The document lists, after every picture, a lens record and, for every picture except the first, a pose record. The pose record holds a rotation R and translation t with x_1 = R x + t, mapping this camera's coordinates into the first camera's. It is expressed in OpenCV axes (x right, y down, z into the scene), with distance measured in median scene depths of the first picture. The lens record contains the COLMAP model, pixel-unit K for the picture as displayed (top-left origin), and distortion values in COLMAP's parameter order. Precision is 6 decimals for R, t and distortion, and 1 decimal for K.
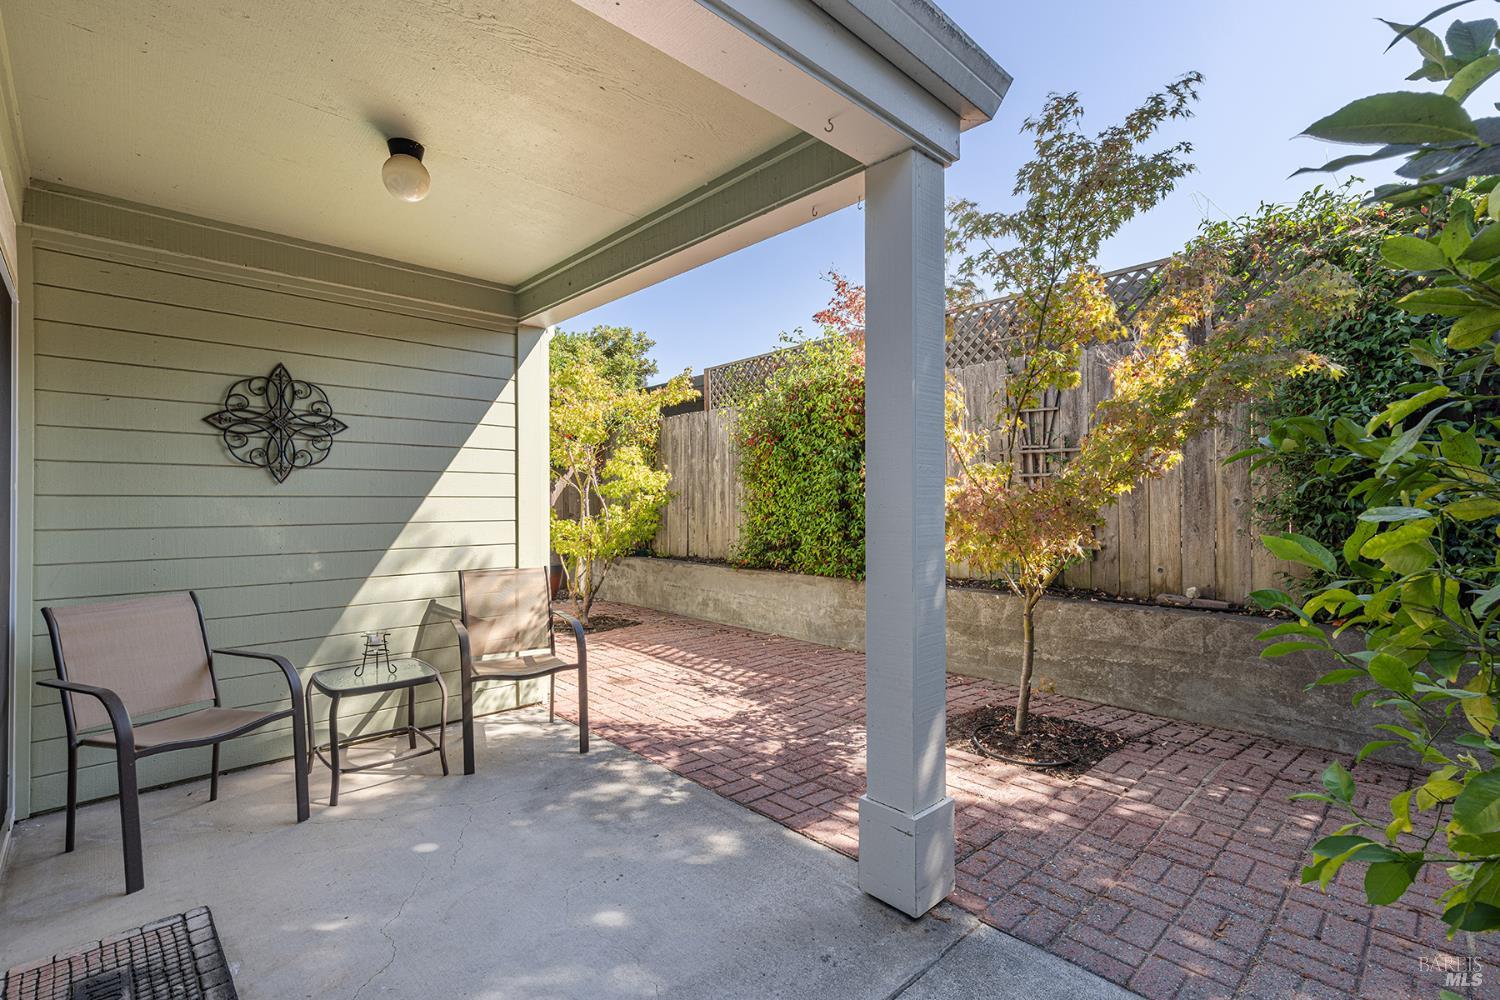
lens RADIAL K [[665.6, 0, 751.3], [0, 665.6, 504.2], [0, 0, 1]] dist [0.004238, 0.000655]
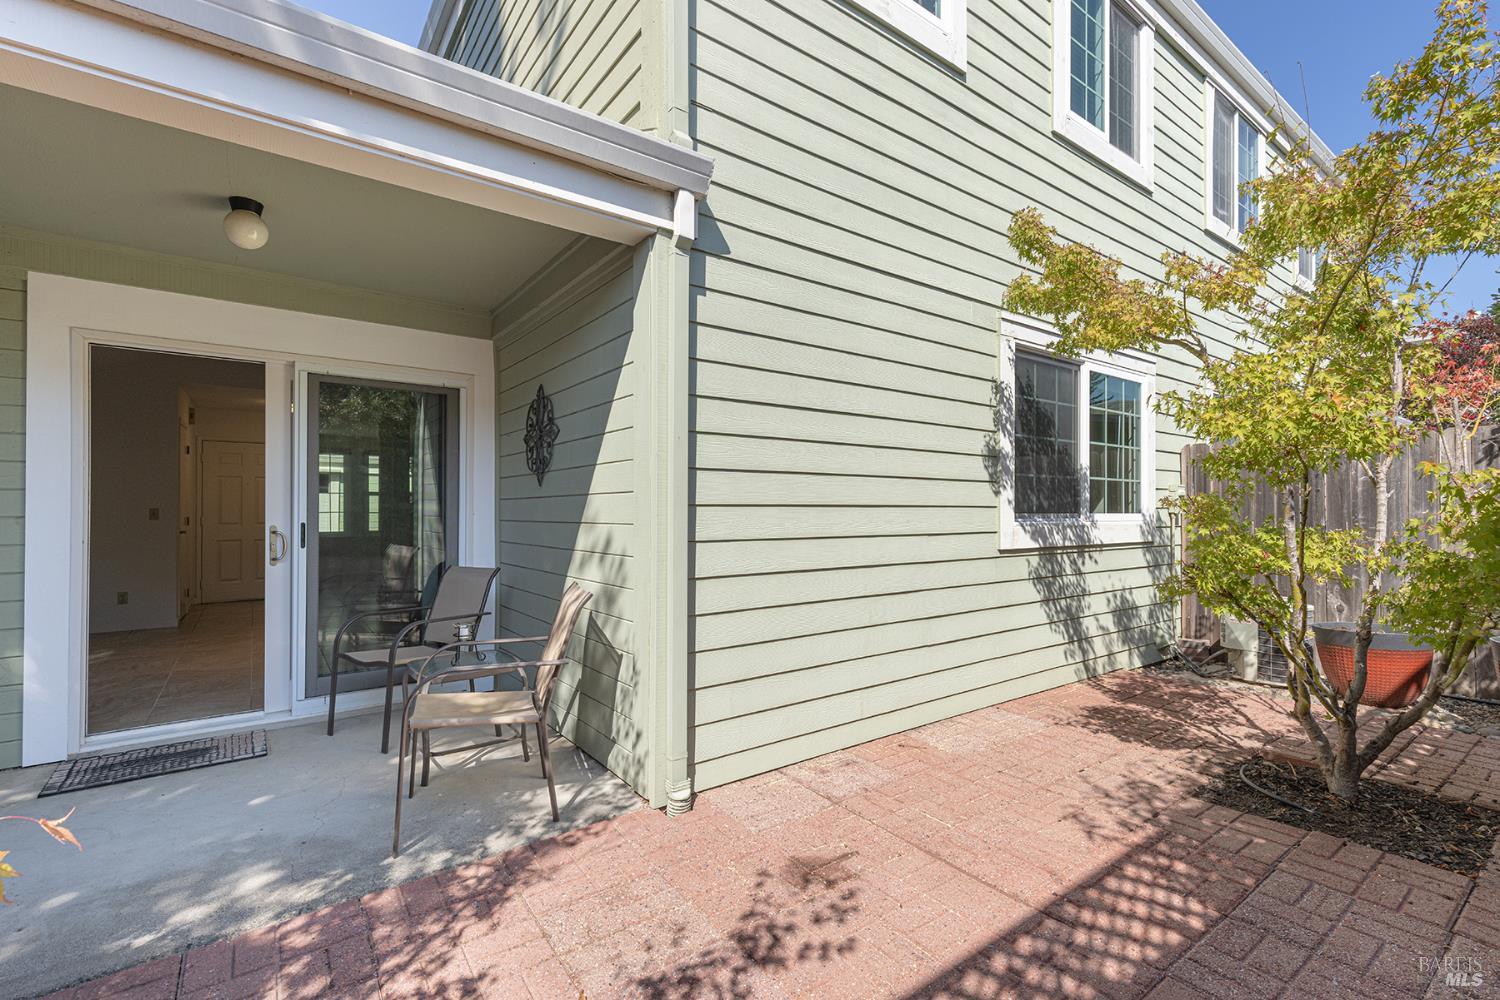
lens RADIAL K [[665.6, 0, 751.3], [0, 665.6, 504.2], [0, 0, 1]] dist [0.004238, 0.000655]
pose [[-0.122520, -0.007727, -0.992436, 0.428558], [-0.000118, 0.999970, -0.007771, 0.009860], [0.992466, -0.000835, -0.122517, 1.532452]]
